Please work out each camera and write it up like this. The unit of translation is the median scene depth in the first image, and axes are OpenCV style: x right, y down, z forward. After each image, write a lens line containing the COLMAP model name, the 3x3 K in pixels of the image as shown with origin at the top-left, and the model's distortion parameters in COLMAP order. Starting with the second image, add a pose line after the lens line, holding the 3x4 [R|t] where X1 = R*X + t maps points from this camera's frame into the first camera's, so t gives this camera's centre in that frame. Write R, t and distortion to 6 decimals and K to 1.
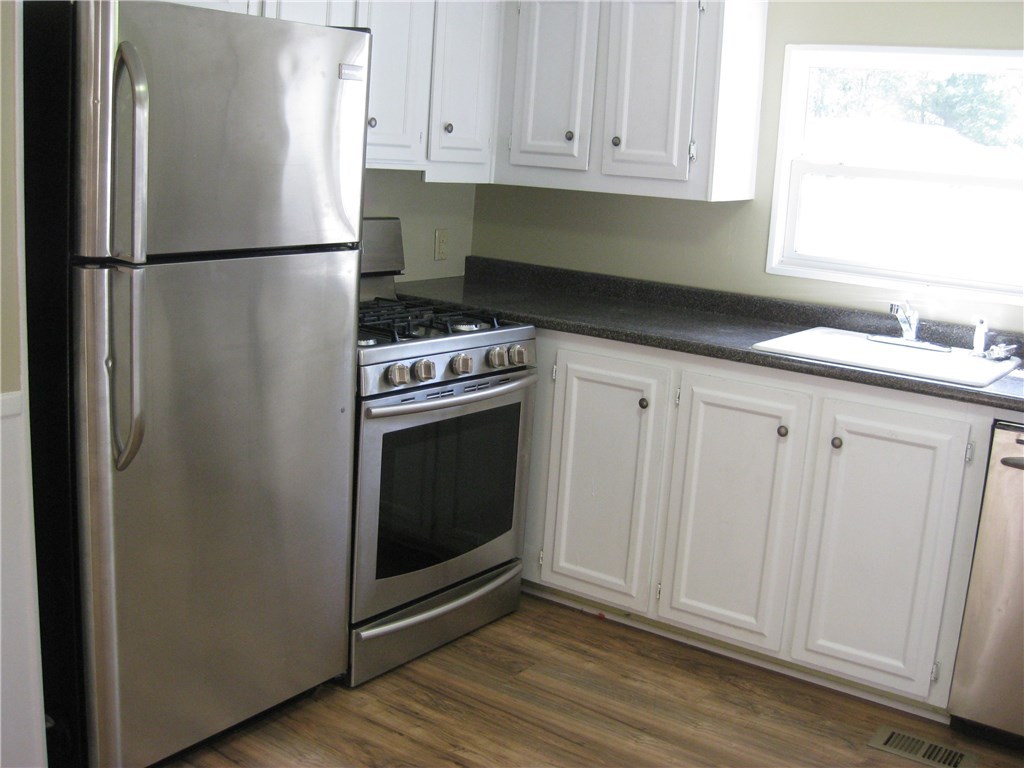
lens RADIAL K [[1121.3, 0, 514.6], [0, 1121.3, 365.1], [0, 0, 1]] dist [-0.177232, 0.124193]
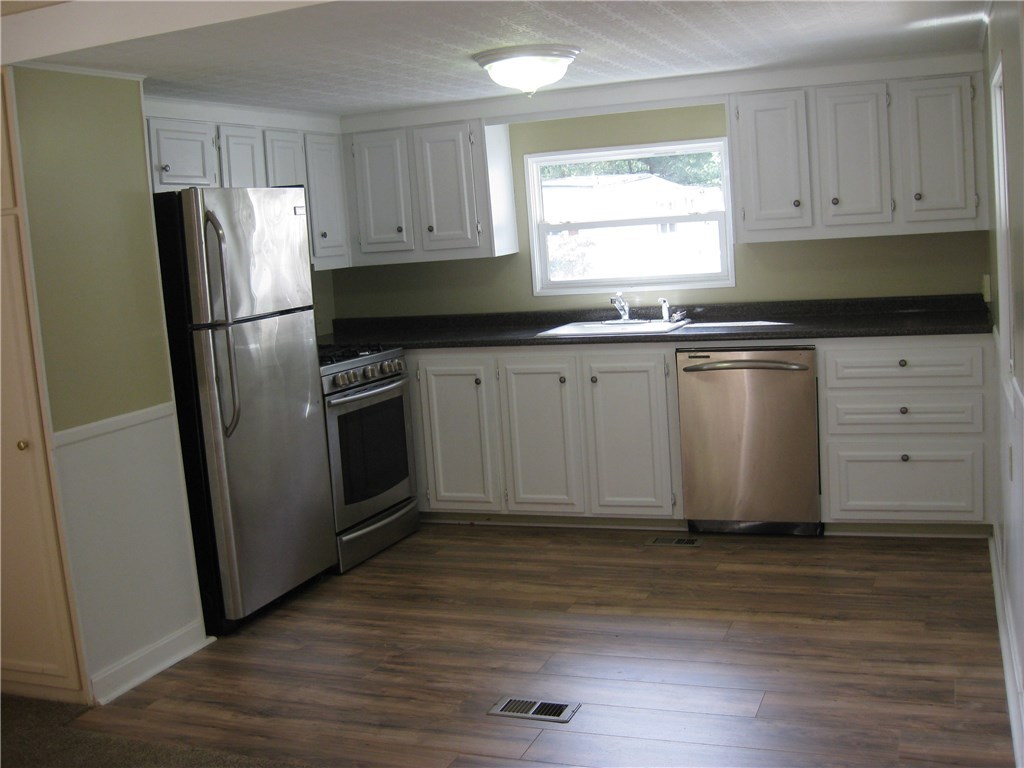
lens RADIAL K [[1121.3, 0, 514.6], [0, 1121.3, 365.1], [0, 0, 1]] dist [-0.177232, 0.124193]
pose [[0.962612, -0.157256, 0.220566, -0.199791], [0.172674, 0.983588, -0.052331, 0.109302], [-0.208717, 0.088460, 0.973967, -0.647942]]
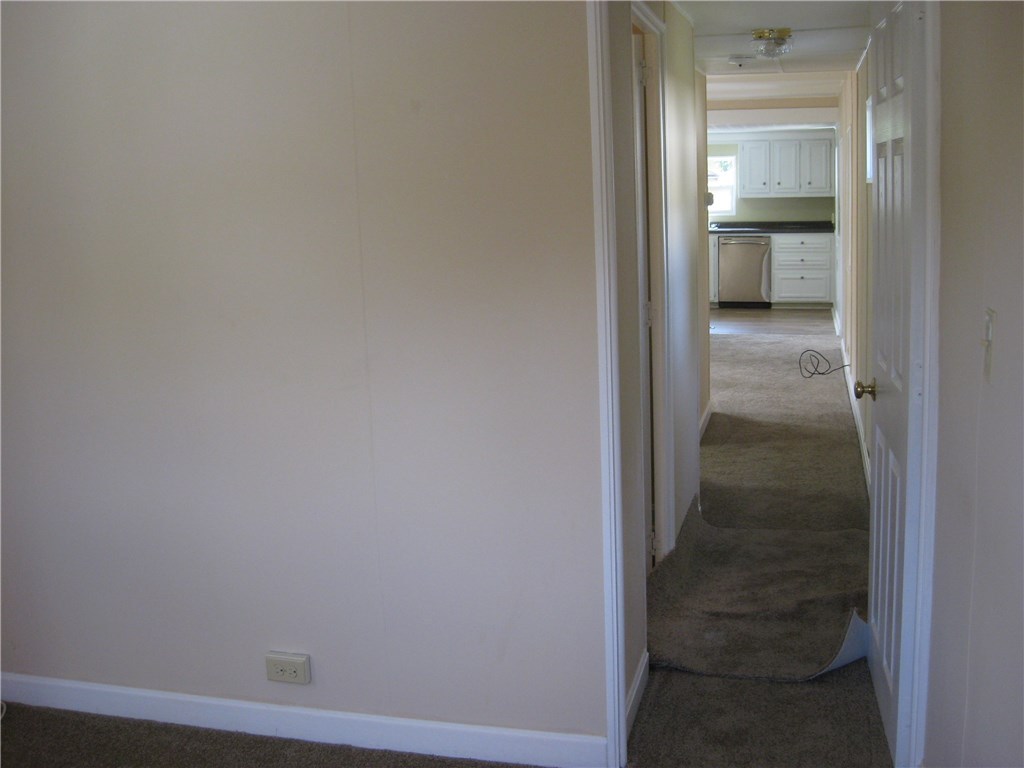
lens RADIAL K [[1121.3, 0, 514.6], [0, 1121.3, 365.1], [0, 0, 1]] dist [-0.177232, 0.124193]
pose [[0.932617, -0.141666, 0.331899, -1.809916], [0.149375, 0.988778, 0.002309, 0.400295], [-0.328502, 0.047424, 0.943312, -2.841947]]
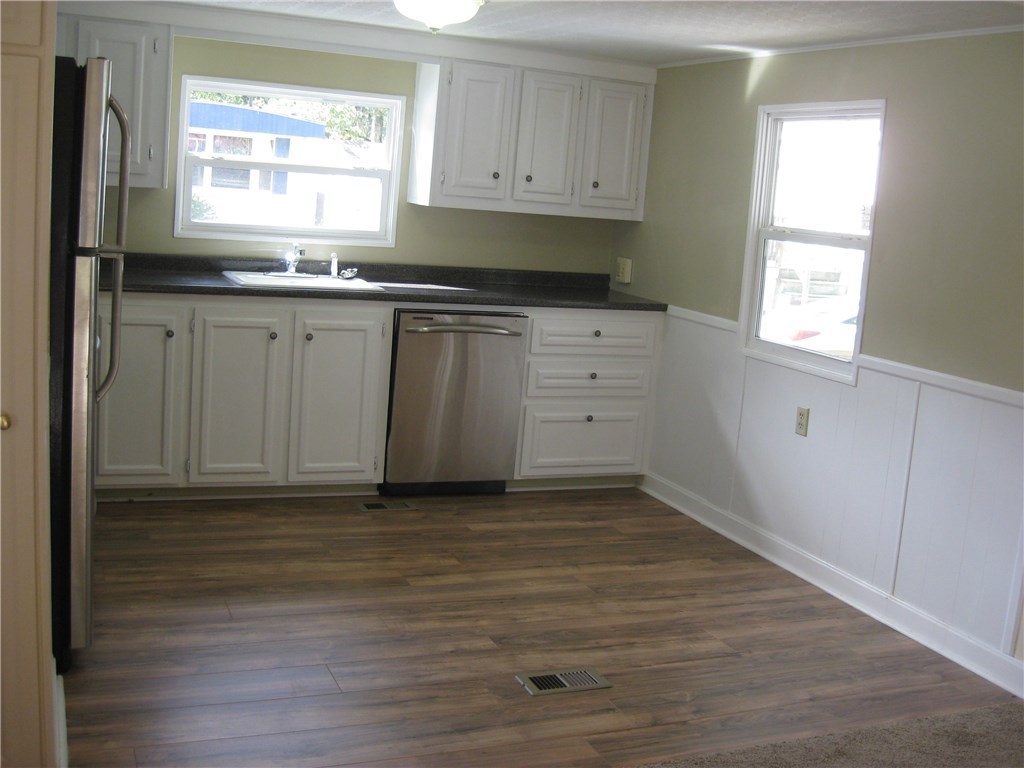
lens RADIAL K [[1121.3, 0, 514.6], [0, 1121.3, 365.1], [0, 0, 1]] dist [-0.177232, 0.124193]
pose [[0.532058, -0.150324, 0.833257, -0.842036], [0.114413, 0.987852, 0.105158, -0.024241], [-0.838942, 0.039385, 0.542794, -0.125219]]
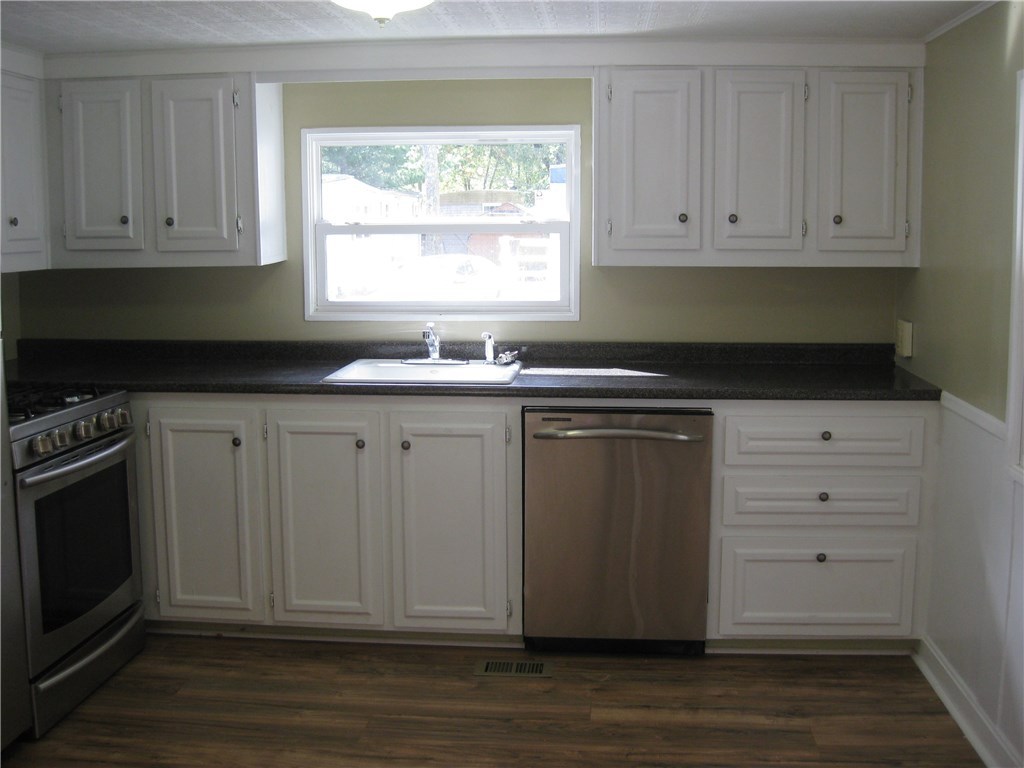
lens RADIAL K [[1121.3, 0, 514.6], [0, 1121.3, 365.1], [0, 0, 1]] dist [-0.177232, 0.124193]
pose [[0.862137, -0.128001, 0.490240, -0.196972], [0.151475, 0.988426, -0.008308, 0.008571], [-0.483503, 0.081422, 0.871548, -0.162828]]
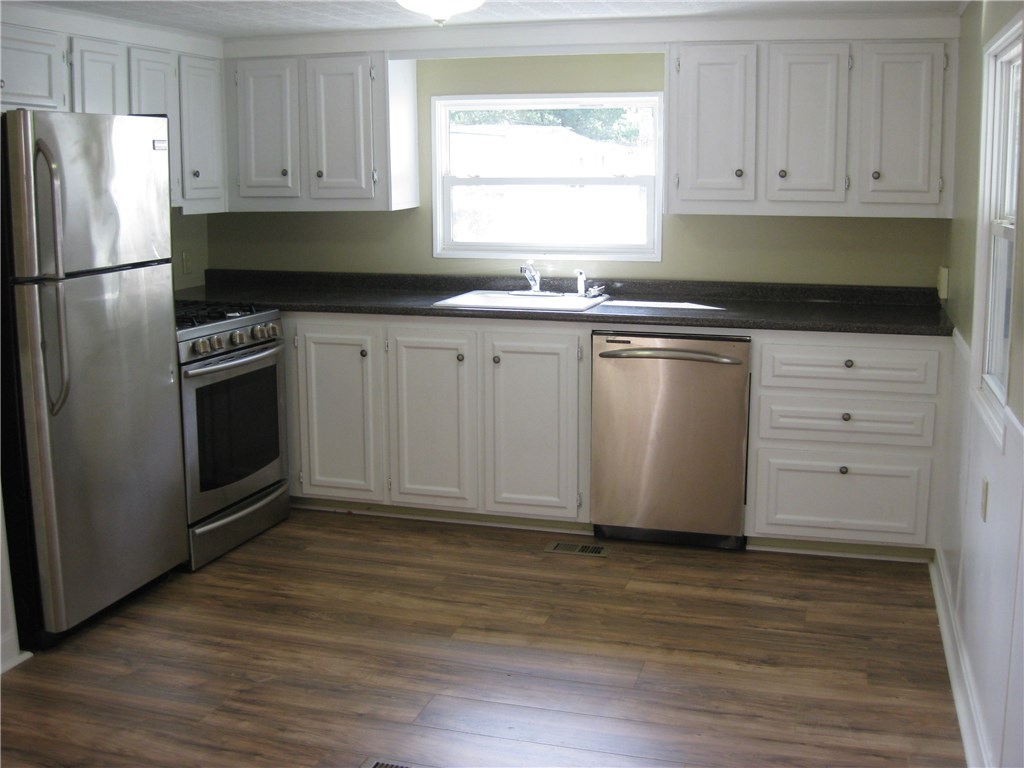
lens RADIAL K [[1121.3, 0, 514.6], [0, 1121.3, 365.1], [0, 0, 1]] dist [-0.177232, 0.124193]
pose [[0.946471, -0.116958, 0.300856, -0.139692], [0.120562, 0.992684, 0.006629, 0.064778], [-0.299430, 0.029998, 0.953647, -0.447188]]
